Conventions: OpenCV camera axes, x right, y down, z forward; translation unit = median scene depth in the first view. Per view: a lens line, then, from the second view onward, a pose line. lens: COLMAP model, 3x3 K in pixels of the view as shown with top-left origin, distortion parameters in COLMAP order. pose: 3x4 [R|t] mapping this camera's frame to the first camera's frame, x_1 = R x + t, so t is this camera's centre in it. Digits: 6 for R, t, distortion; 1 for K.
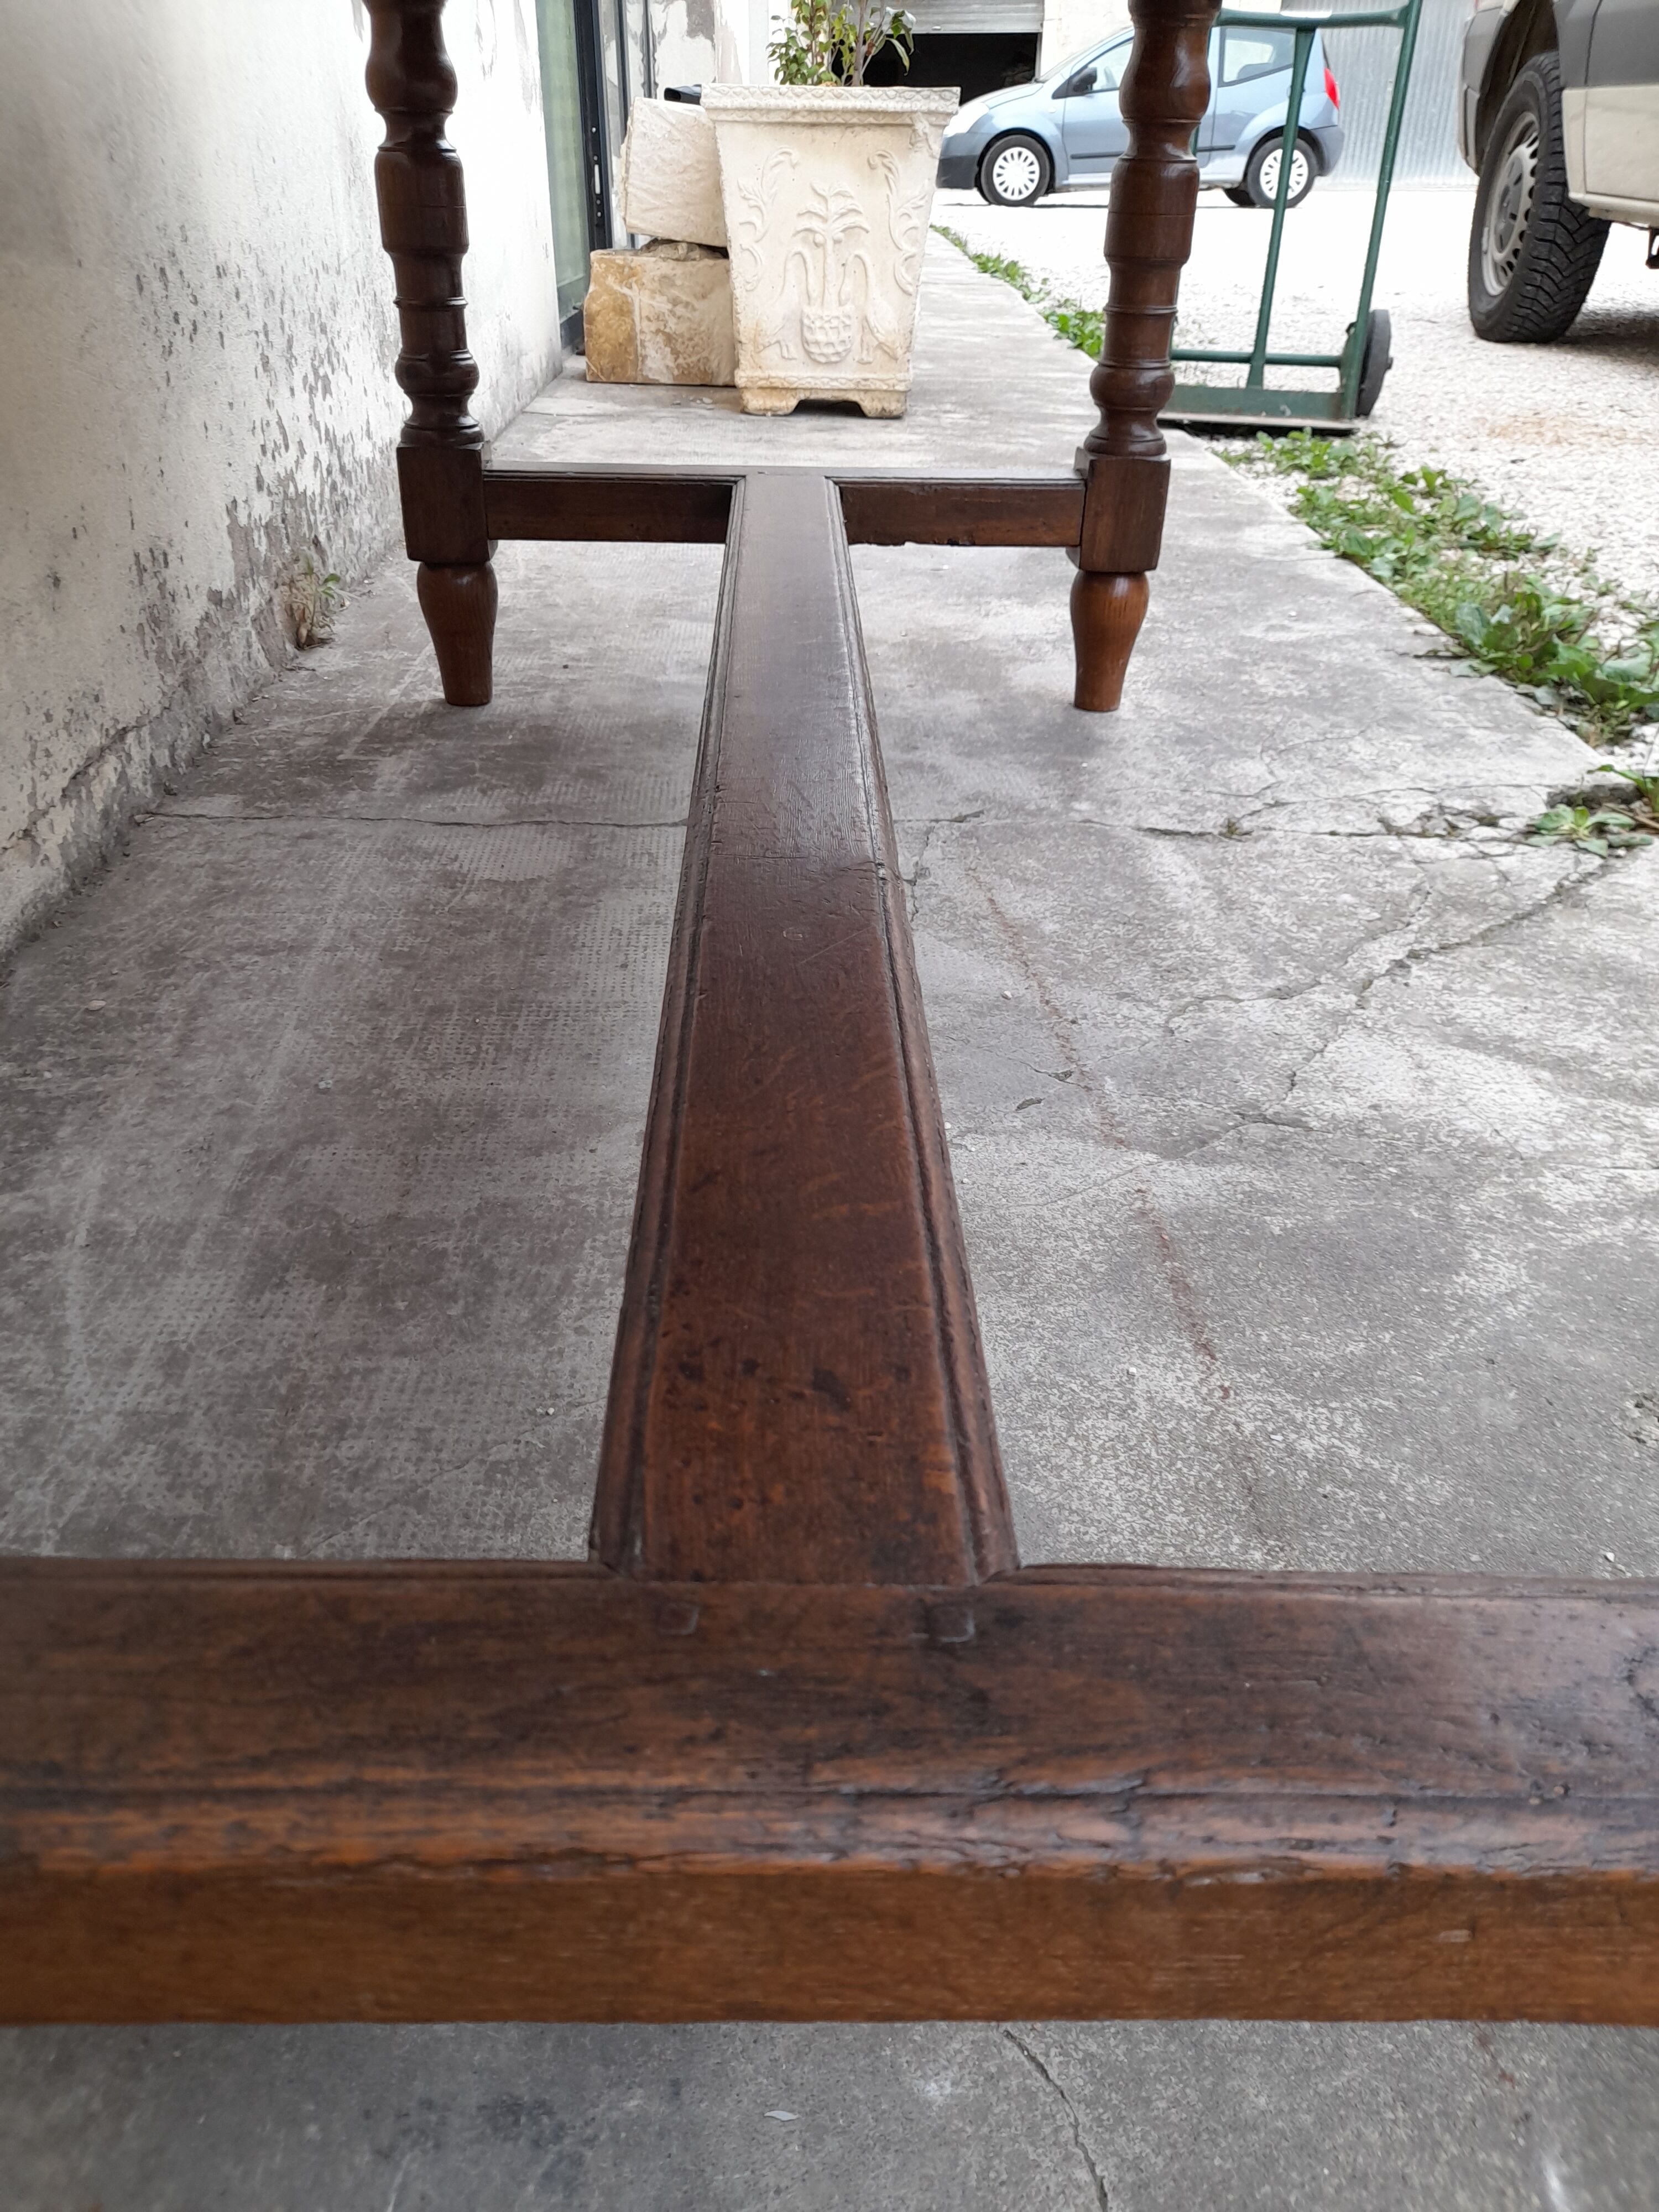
lens RADIAL K [[1619.5, 0, 814.4], [0, 1619.5, 1115.7], [0, 0, 1]] dist [0.033922, -0.033054]
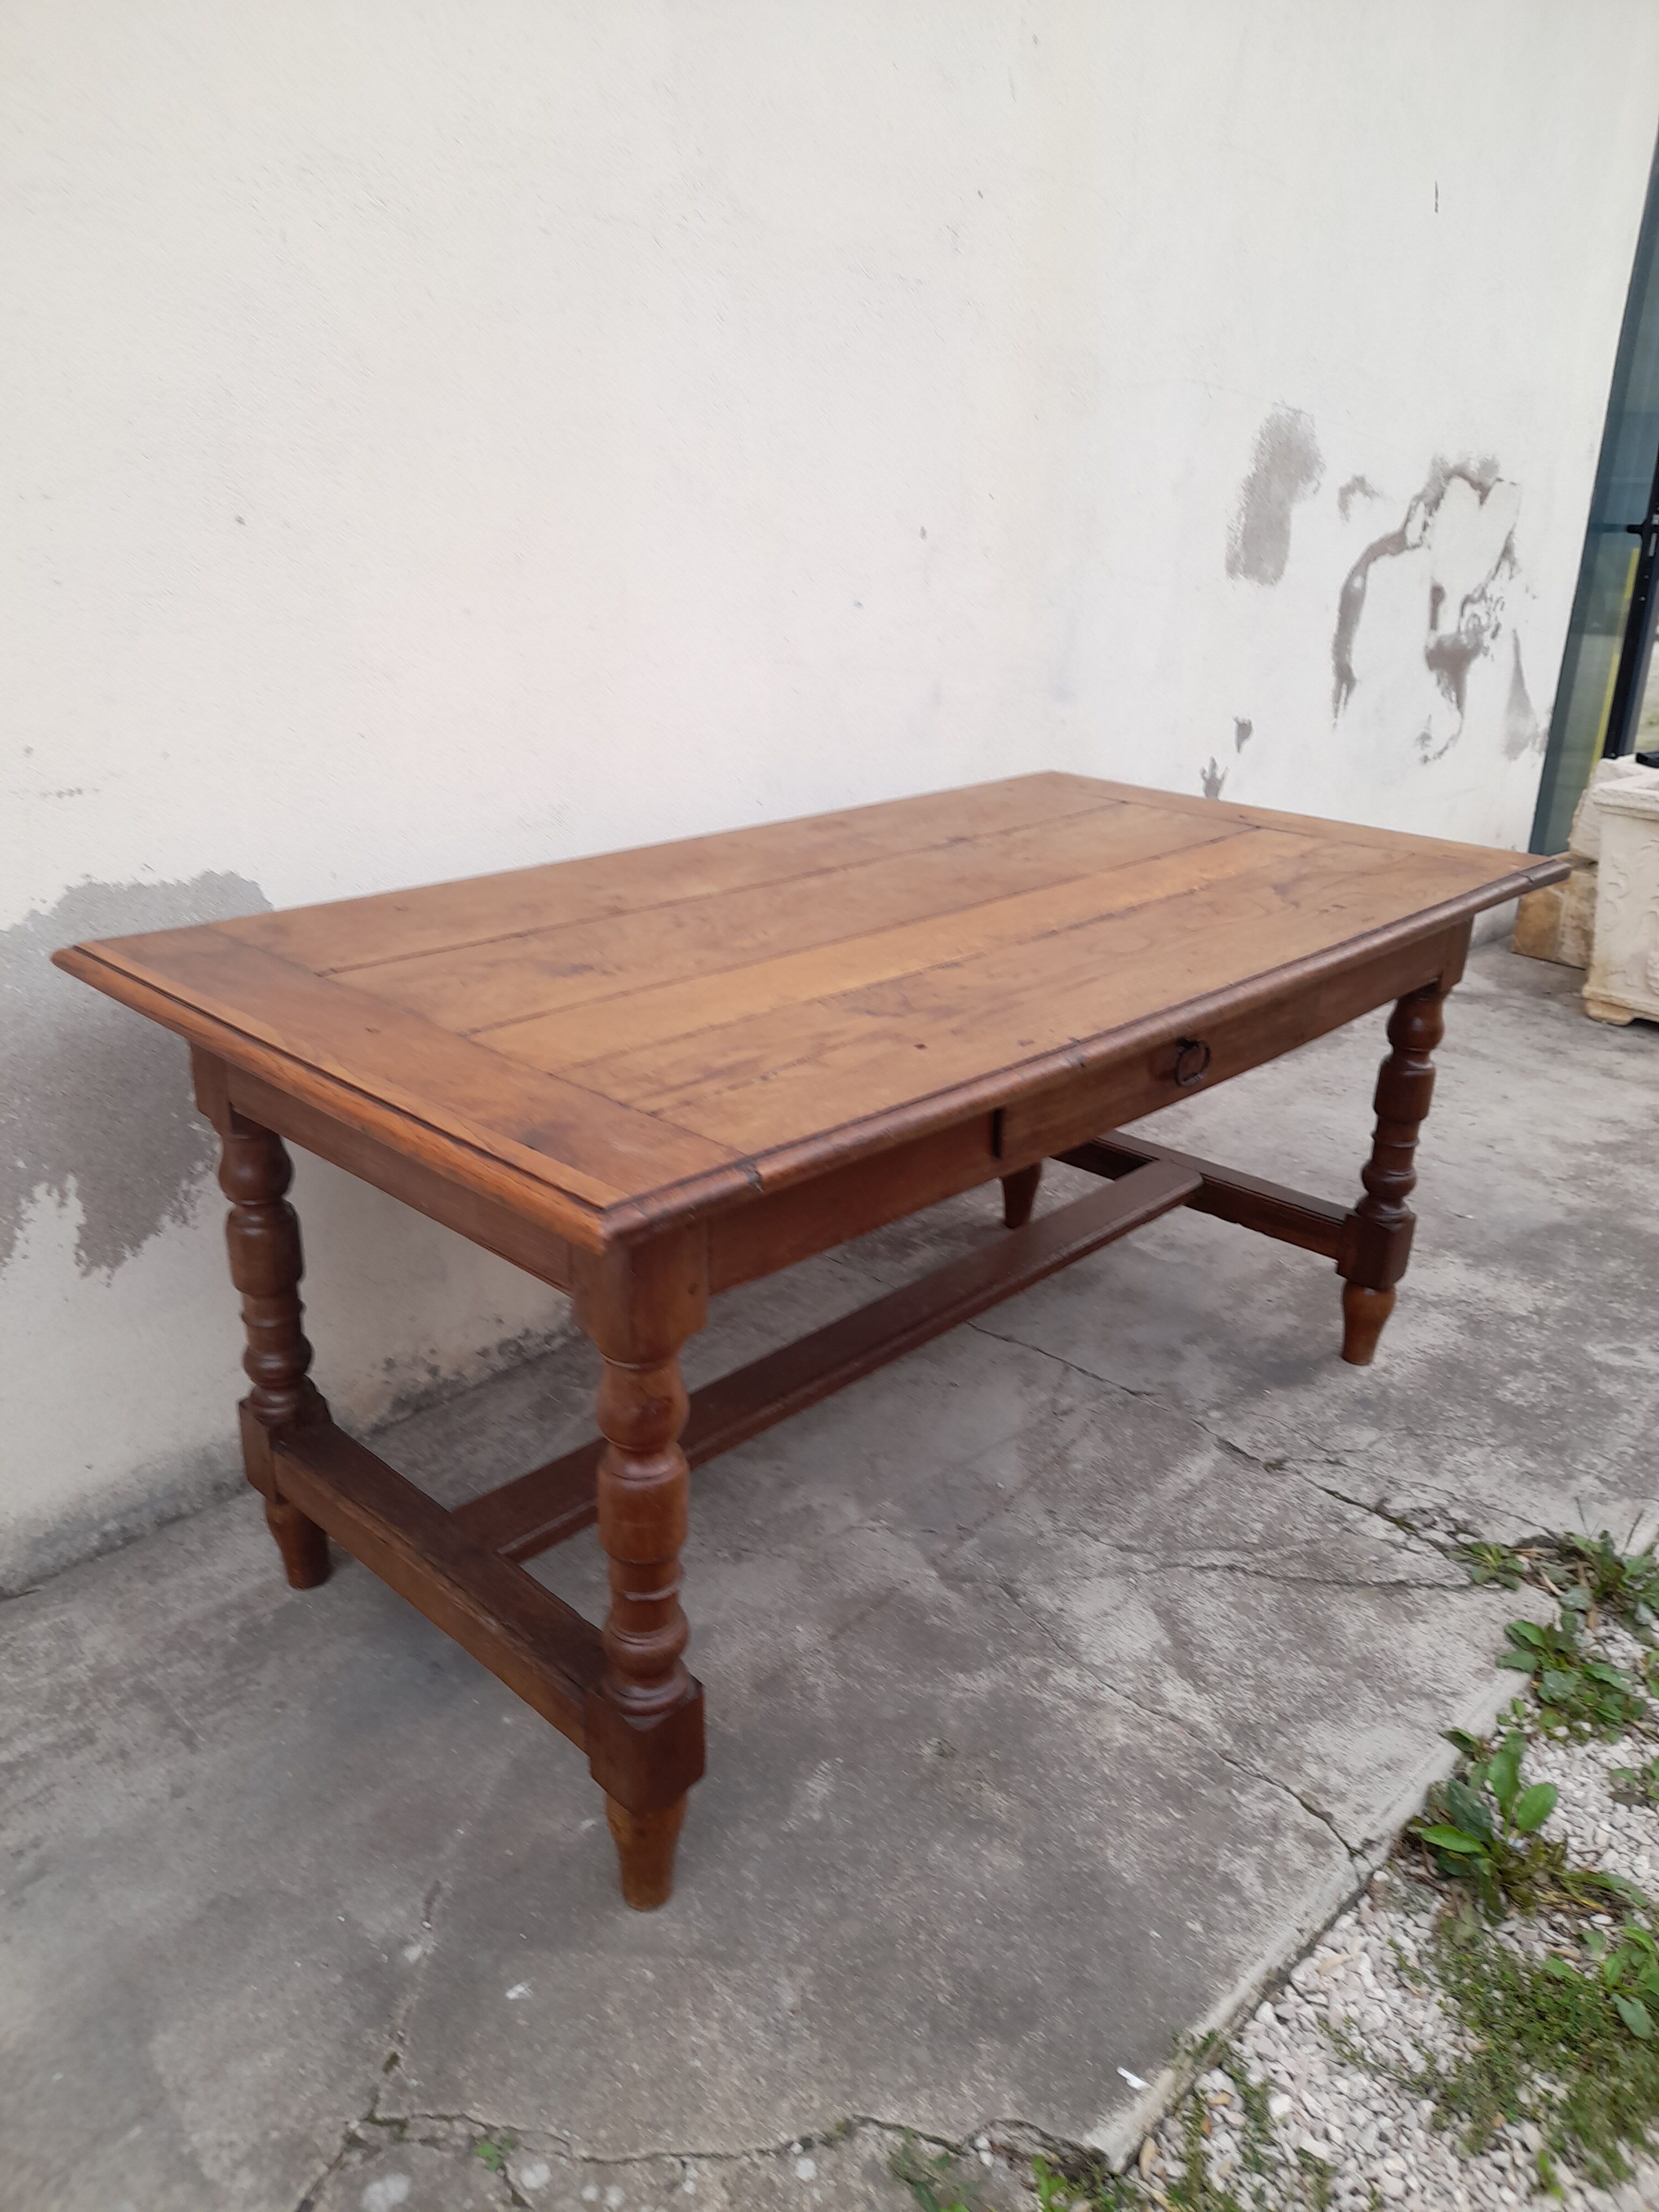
lens RADIAL K [[1619.5, 0, 816.9], [0, 1619.5, 1104.3], [0, 0, 1]] dist [0.033922, -0.033054]
pose [[0.709932, 0.261696, -0.653843, 1.196525], [-0.376746, 0.925511, -0.038635, -0.364057], [0.595028, 0.273761, 0.755643, -0.783733]]
